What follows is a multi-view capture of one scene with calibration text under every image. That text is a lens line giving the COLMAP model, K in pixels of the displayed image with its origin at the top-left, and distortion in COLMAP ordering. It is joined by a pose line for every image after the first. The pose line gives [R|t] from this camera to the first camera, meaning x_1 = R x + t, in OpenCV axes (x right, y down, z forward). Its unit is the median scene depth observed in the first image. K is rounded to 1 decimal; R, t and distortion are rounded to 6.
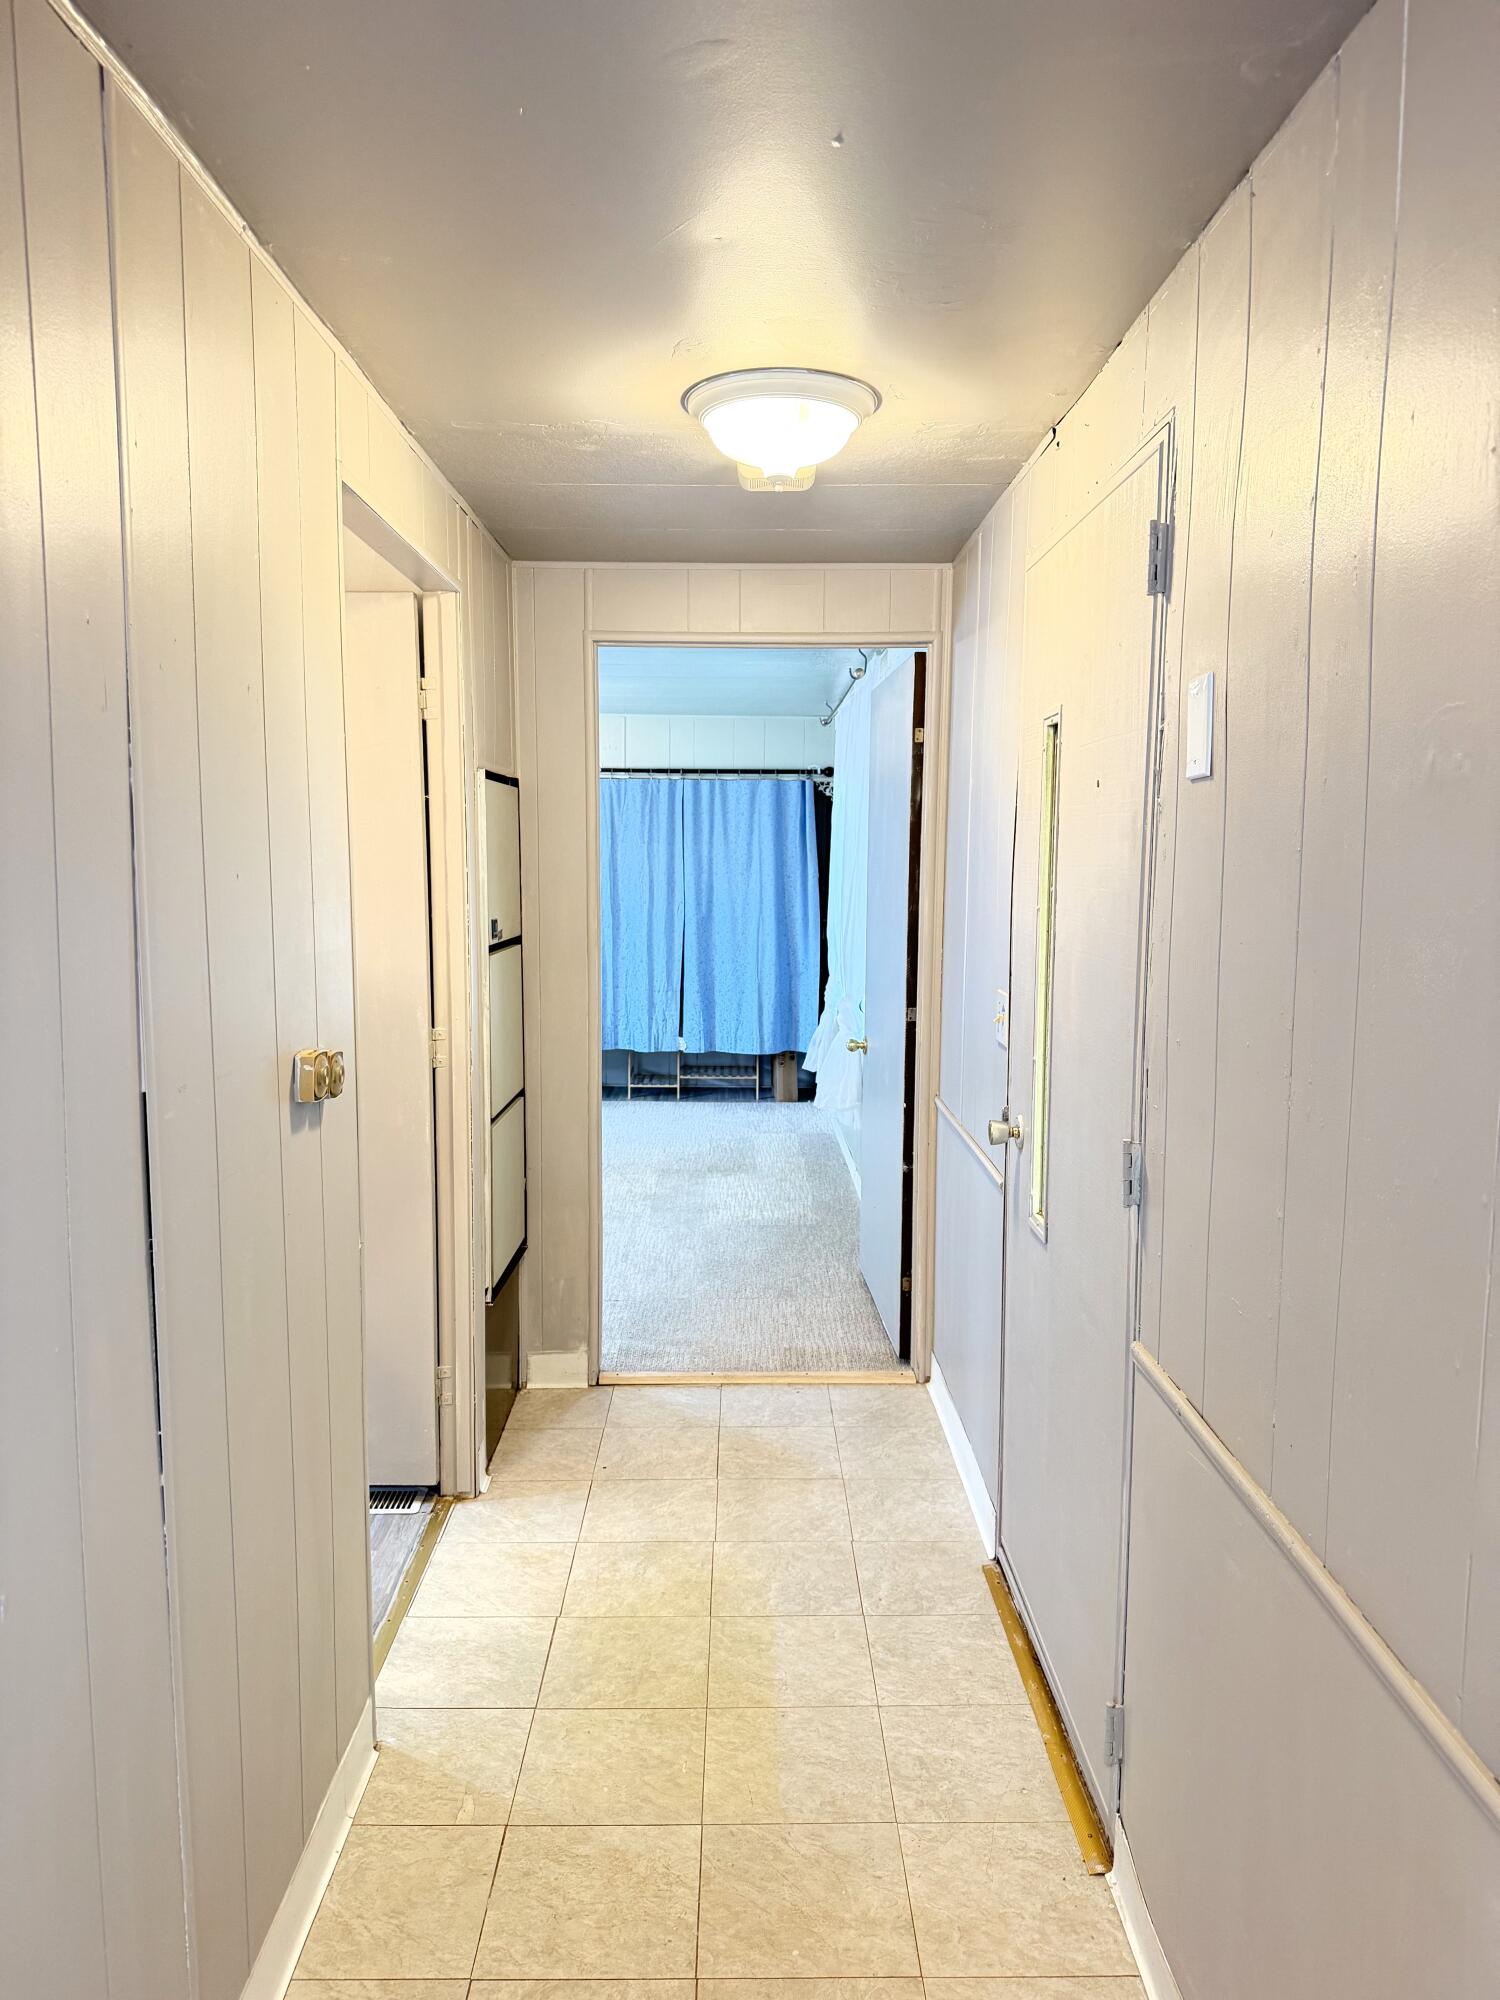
lens RADIAL K [[1396.5, 0, 750.0], [0, 1396.5, 1000.0], [0, 0, 1]] dist [0.038220, -0.004576]
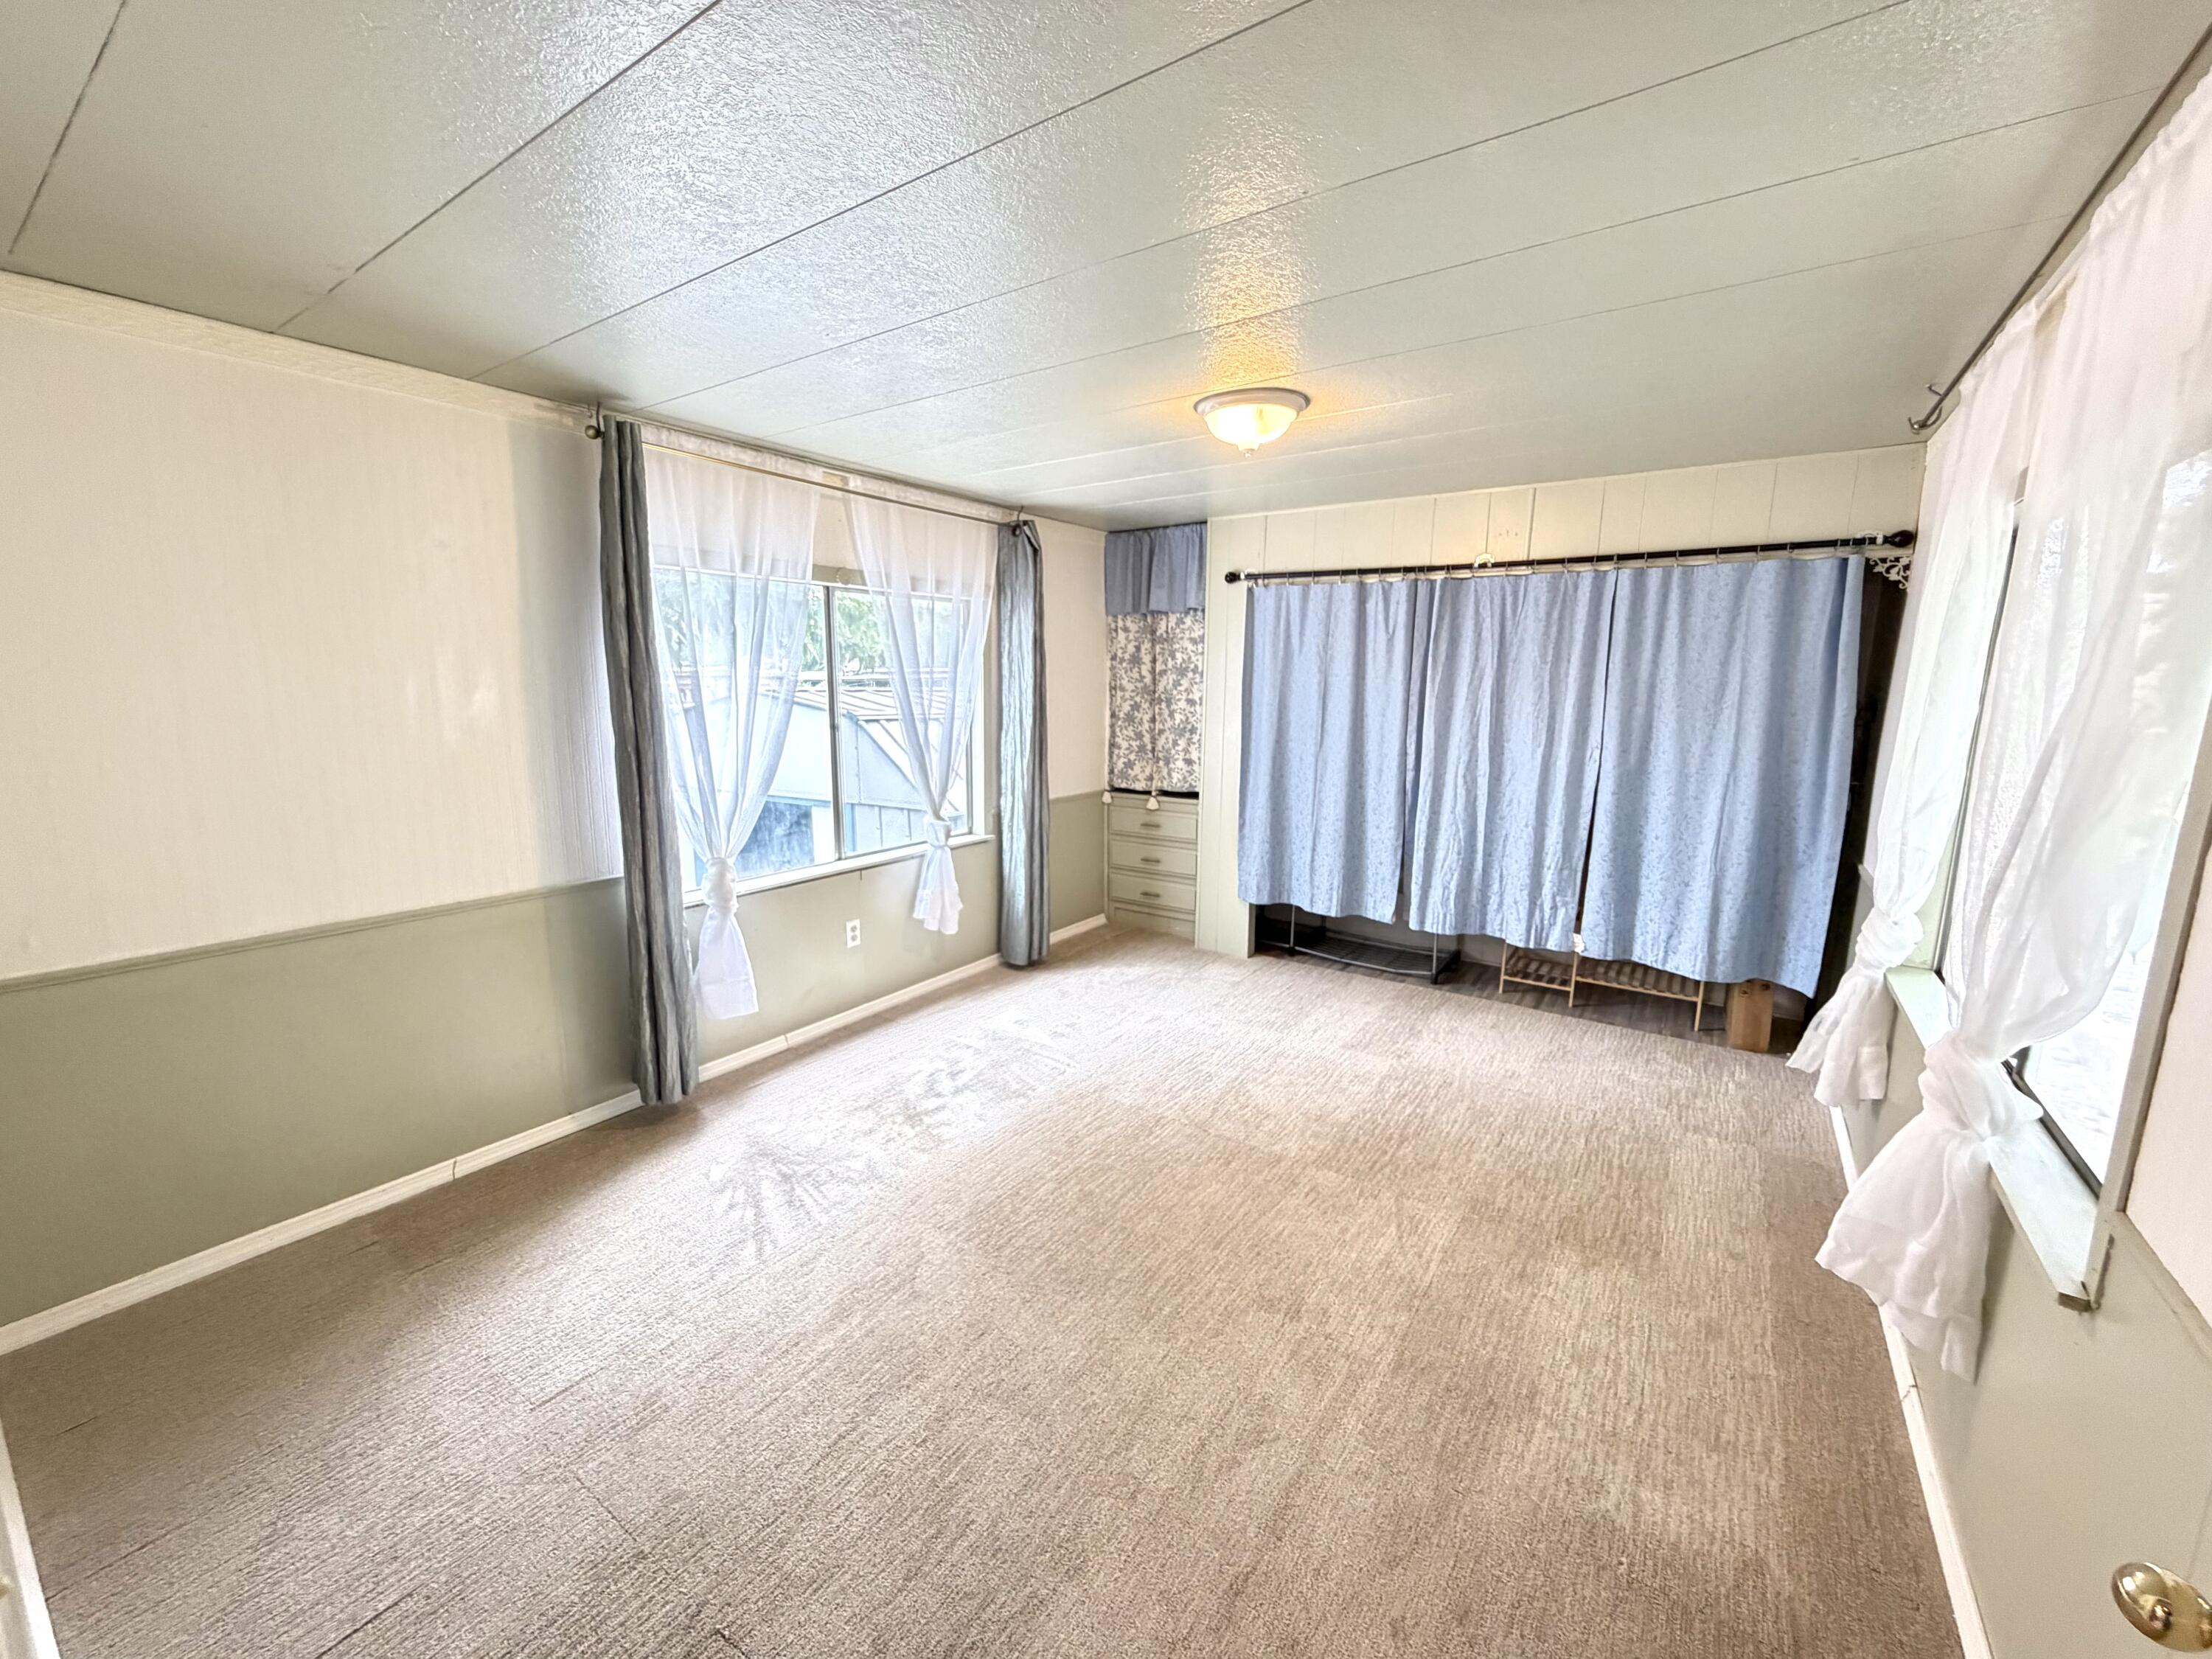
lens RADIAL K [[891.4, 0, 1080.7], [0, 891.4, 828.2], [0, 0, 1]] dist [-0.001609, -0.000043]
pose [[0.806531, 0.096332, -0.583291, 0.007189], [-0.062722, 0.995010, 0.077600, -0.047745], [0.587855, -0.026002, 0.808548, 0.481031]]
